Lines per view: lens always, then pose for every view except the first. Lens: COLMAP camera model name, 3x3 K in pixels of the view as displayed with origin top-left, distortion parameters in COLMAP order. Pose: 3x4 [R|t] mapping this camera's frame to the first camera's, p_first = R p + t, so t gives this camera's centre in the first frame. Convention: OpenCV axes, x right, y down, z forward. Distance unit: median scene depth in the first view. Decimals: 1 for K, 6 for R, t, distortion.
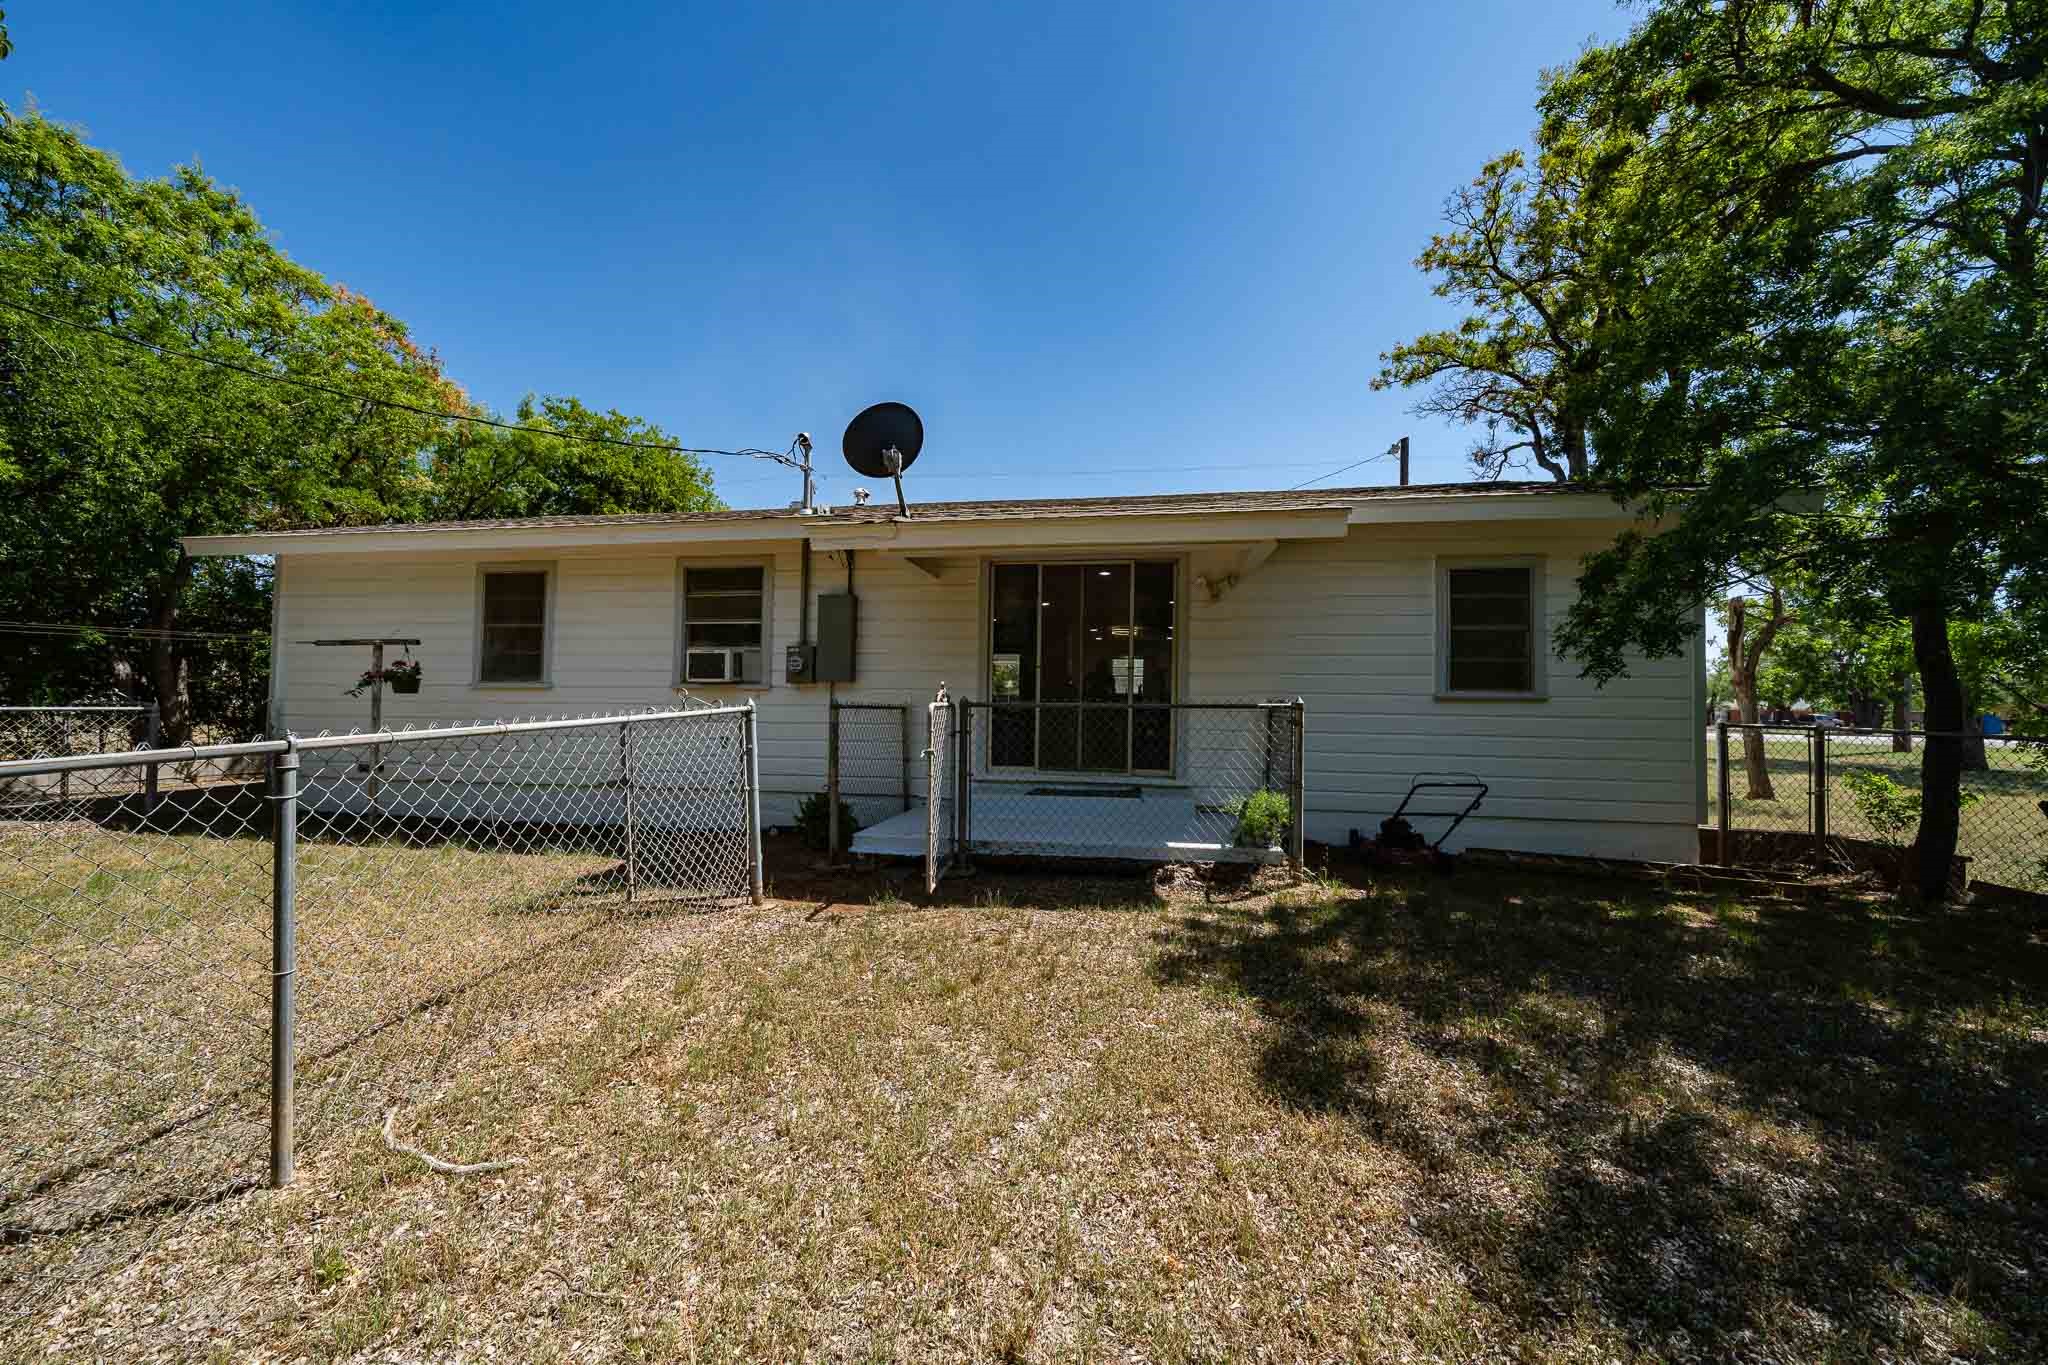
lens RADIAL K [[705.9, 0, 1024.0], [0, 705.9, 682.5], [0, 0, 1]] dist [-0.000682, -0.000068]
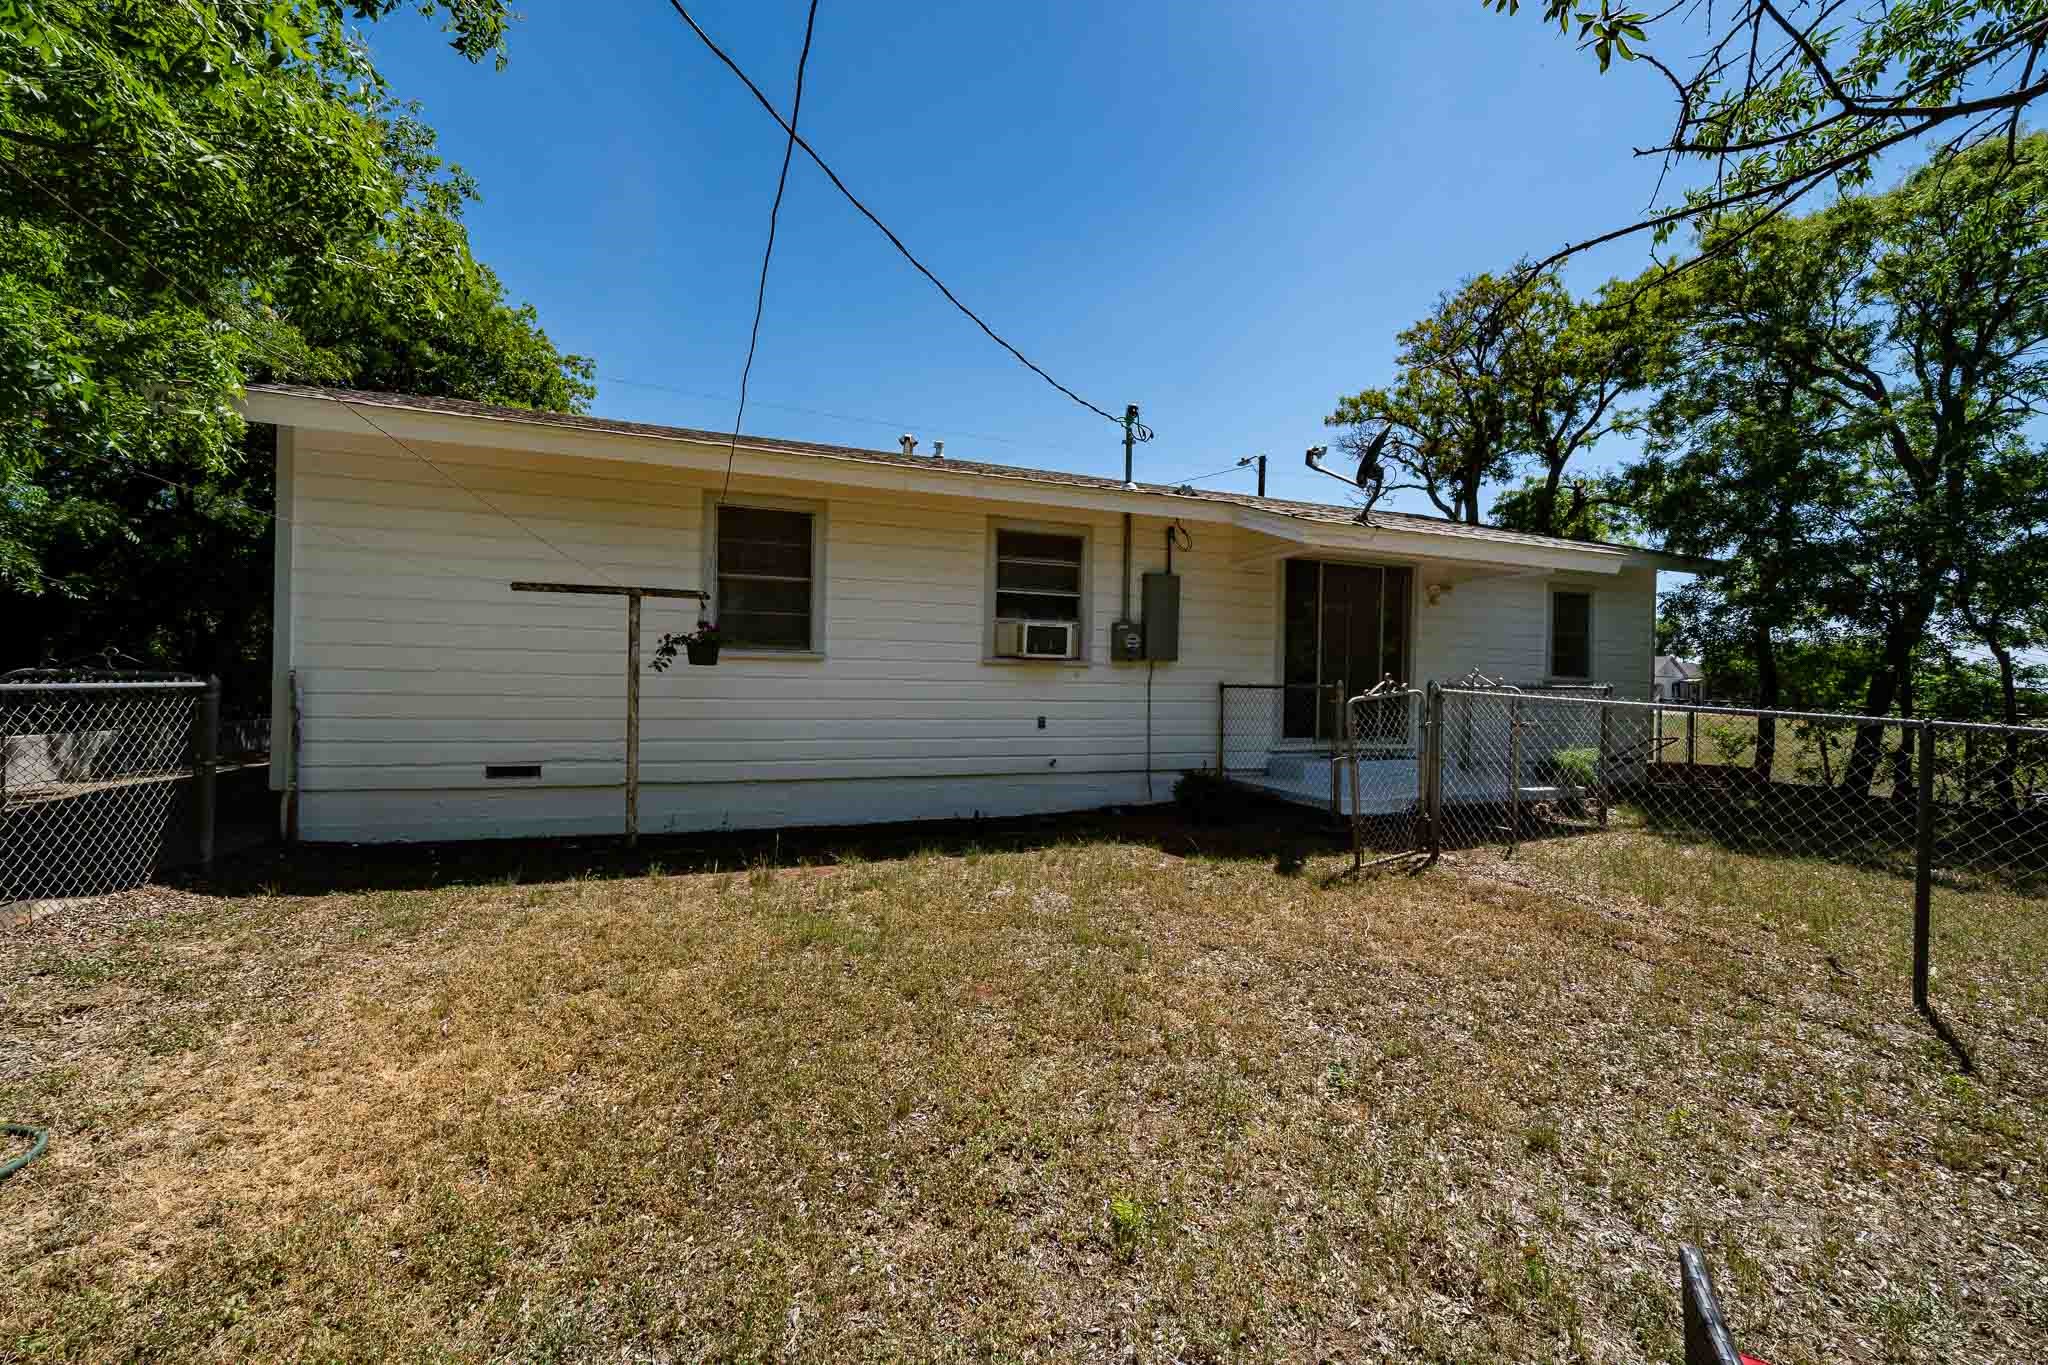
lens RADIAL K [[735.5, 0, 1024.0], [0, 735.5, 682.5], [0, 0, 1]] dist [0.000928, 0.000012]
pose [[0.880433, 0.005311, 0.474142, -0.927405], [-0.027932, 0.998782, 0.040678, -0.006853], [-0.473348, -0.049058, 0.879508, 0.162305]]
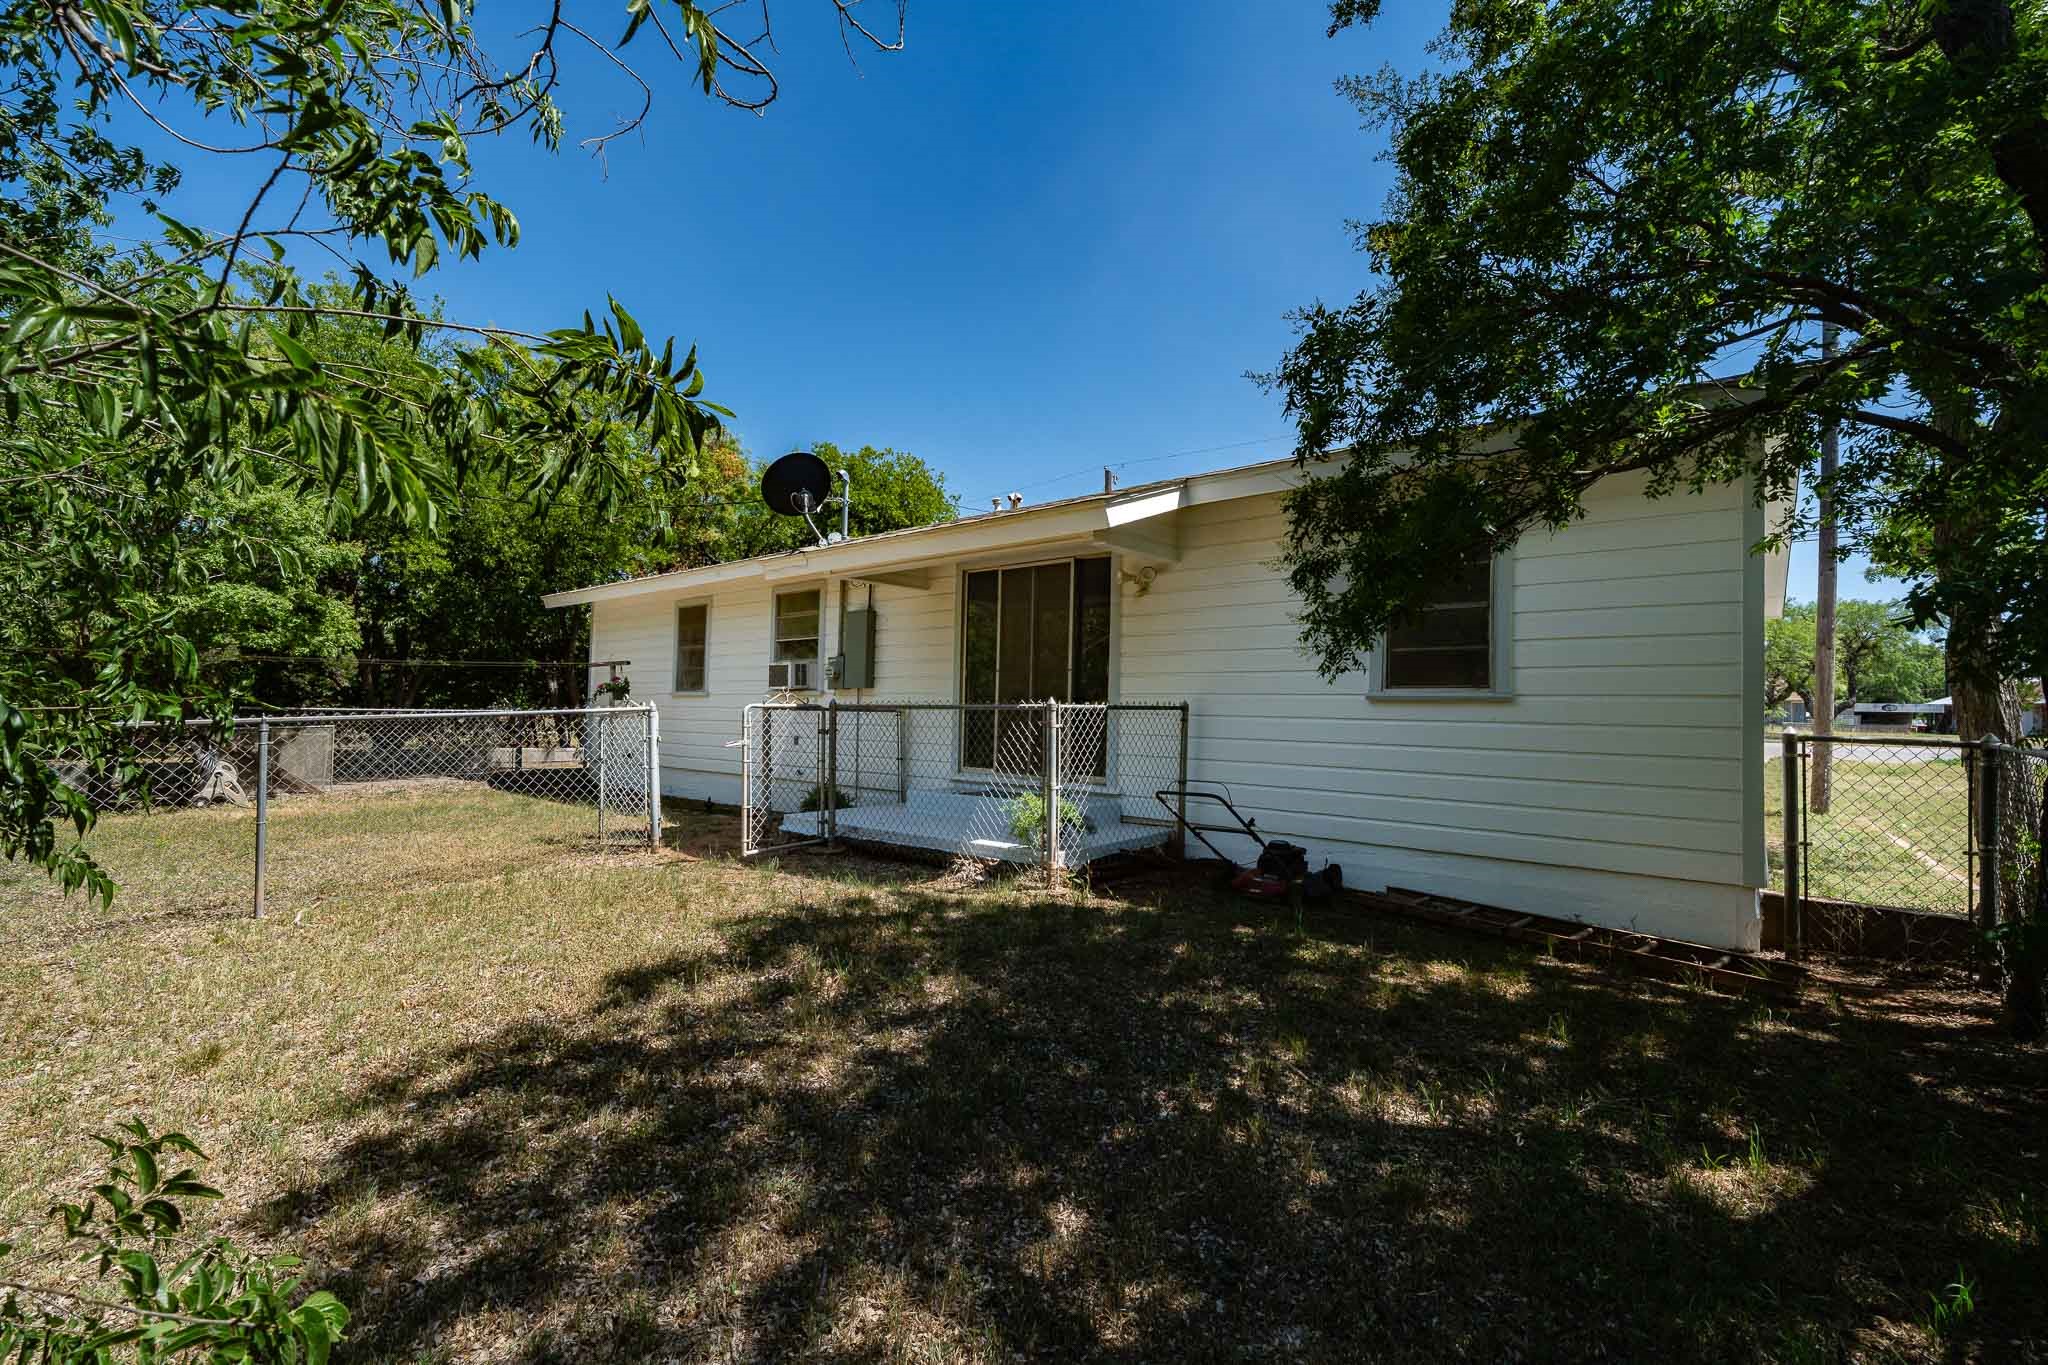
lens RADIAL K [[826.1, 0, 1029.4], [0, 826.1, 708.2], [0, 0, 1]] dist [-0.001324, -0.000081]
pose [[0.862576, -0.000345, -0.505928, 0.631394], [0.012100, 0.999728, 0.019947, 0.008186], [0.505783, -0.023328, 0.862345, -0.002109]]
